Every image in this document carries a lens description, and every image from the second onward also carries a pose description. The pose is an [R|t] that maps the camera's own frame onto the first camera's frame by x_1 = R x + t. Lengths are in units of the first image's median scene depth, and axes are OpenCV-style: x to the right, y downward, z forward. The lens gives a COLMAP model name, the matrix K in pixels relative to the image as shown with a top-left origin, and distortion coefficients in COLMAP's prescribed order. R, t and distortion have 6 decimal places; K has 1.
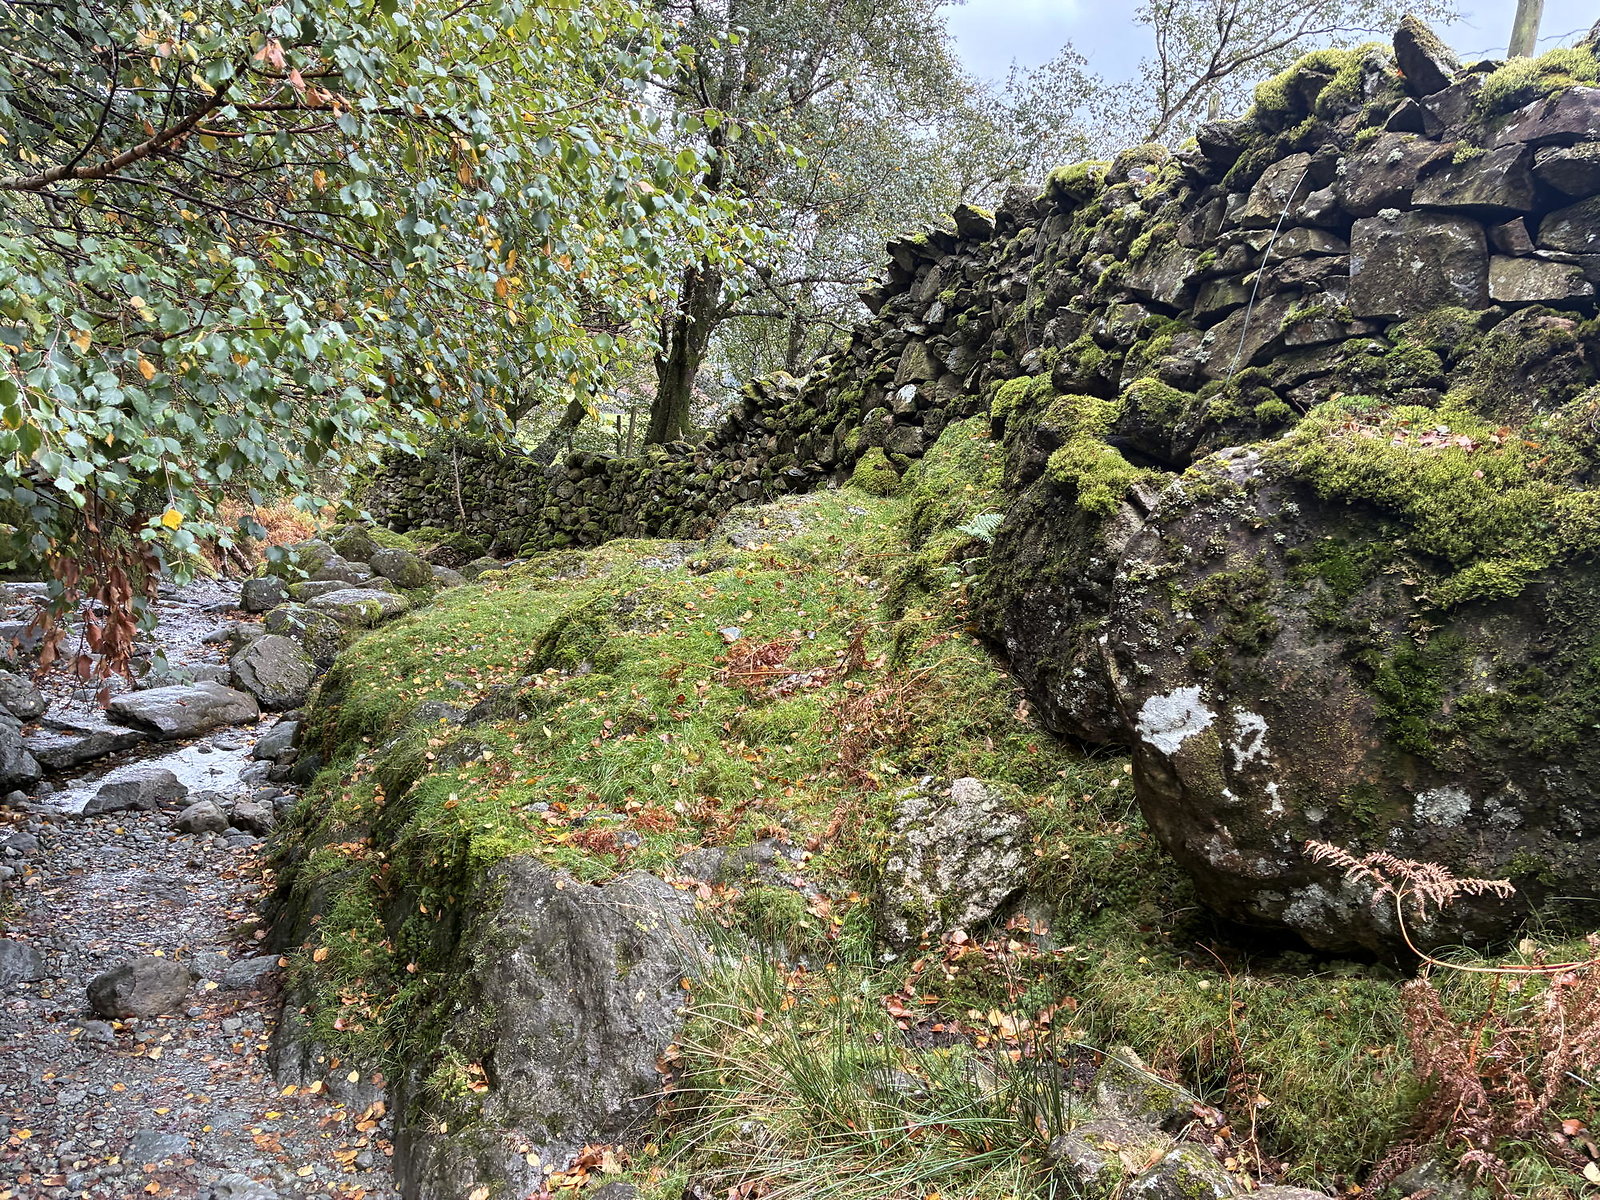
lens RADIAL K [[1207.3, 0, 813.0], [0, 1207.3, 585.9], [0, 0, 1]] dist [0.047624, -0.036977]
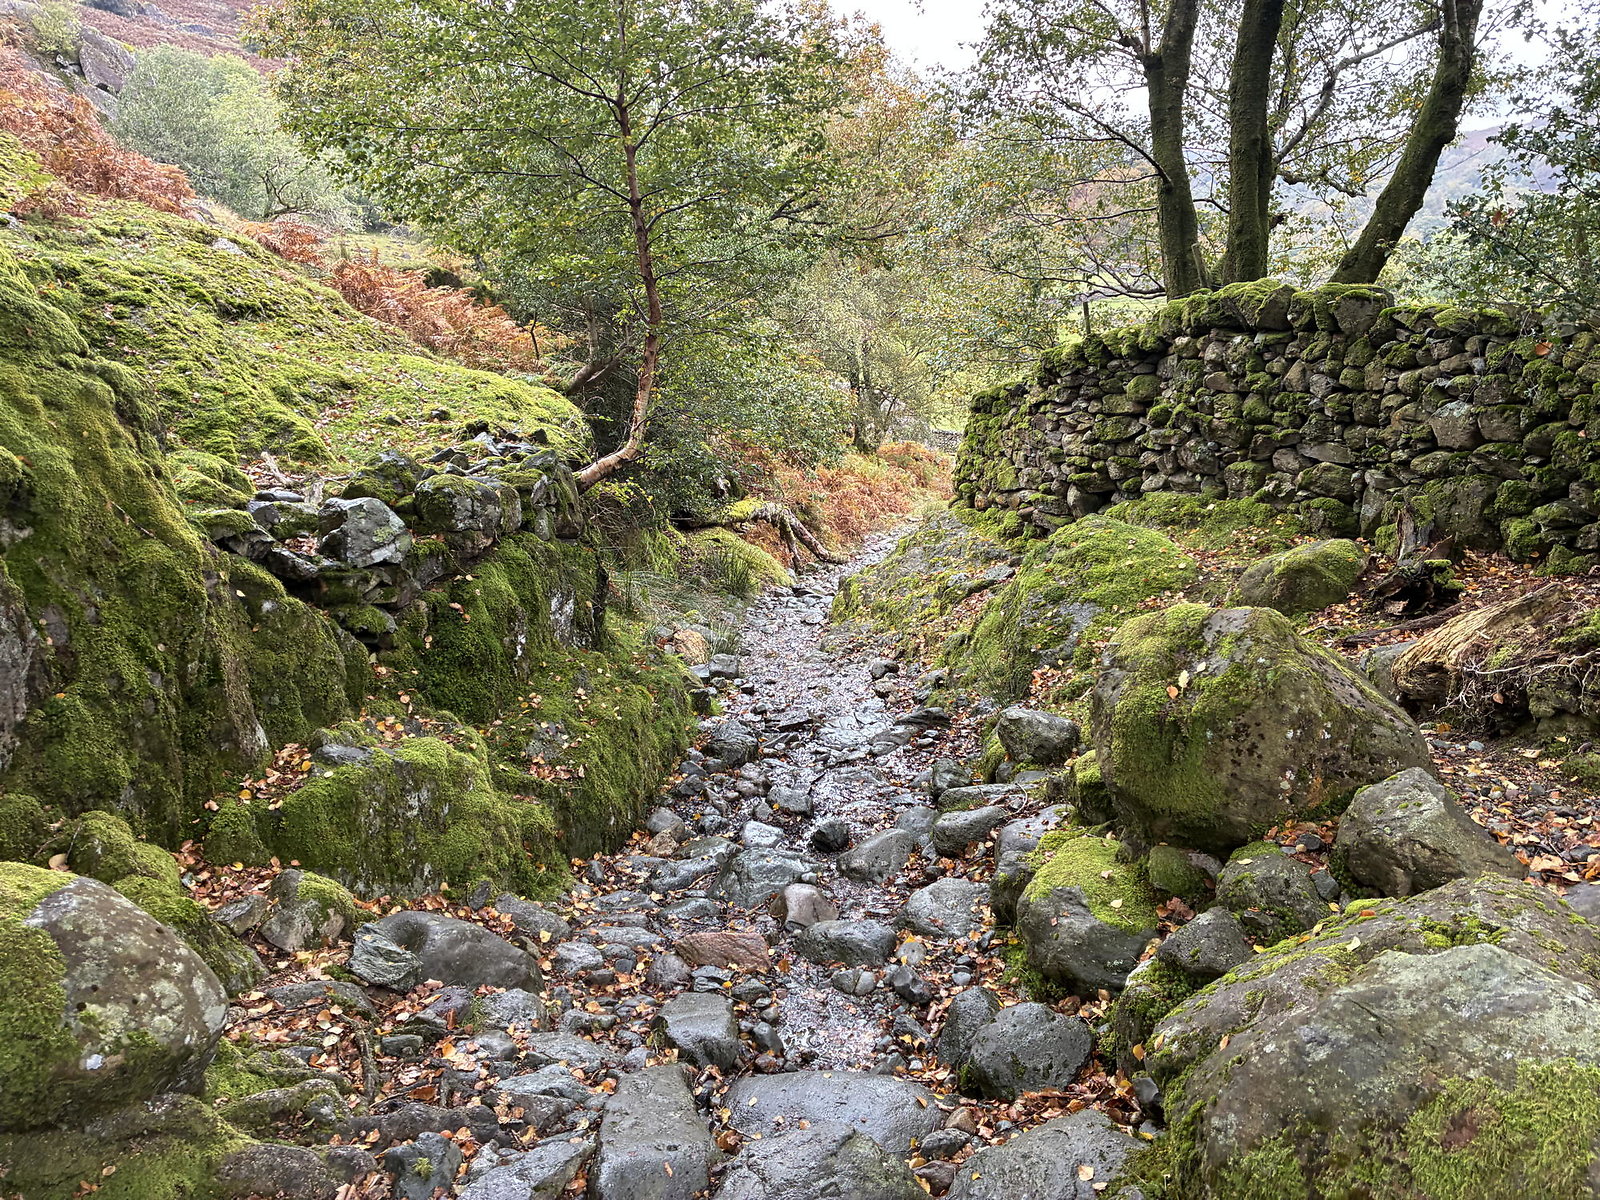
lens RADIAL K [[1207.3, 0, 793.3], [0, 1207.3, 573.3], [0, 0, 1]] dist [0.047624, -0.036977]
pose [[0.895379, -0.102442, -0.433361, -0.437437], [0.134026, 0.990050, 0.042877, -0.104521], [0.424656, -0.096473, 0.900200, 0.885856]]
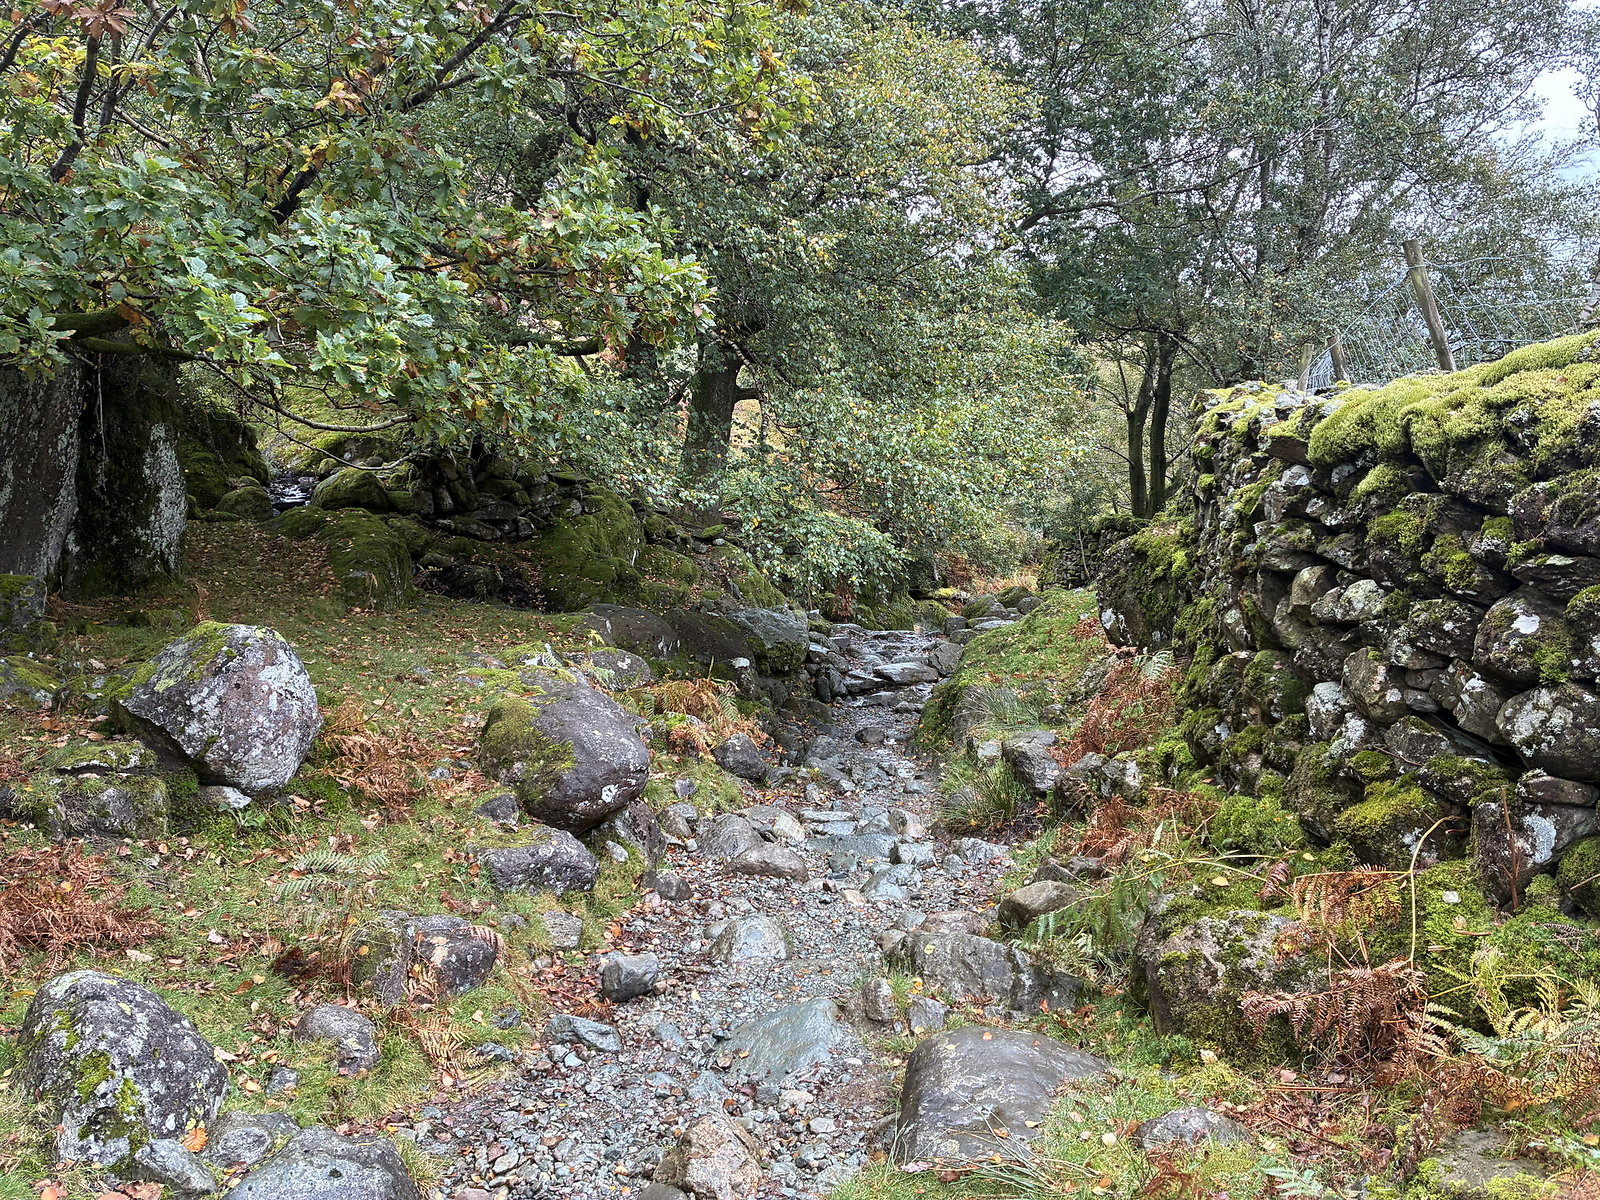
lens RADIAL K [[1207.3, 0, 786.4], [0, 1207.3, 602.0], [0, 0, 1]] dist [0.047624, -0.036977]
pose [[0.806476, -0.049825, -0.589163, 0.366421], [0.026797, 0.998499, -0.047760, 0.046591], [0.590659, 0.022730, 0.806601, -0.533419]]
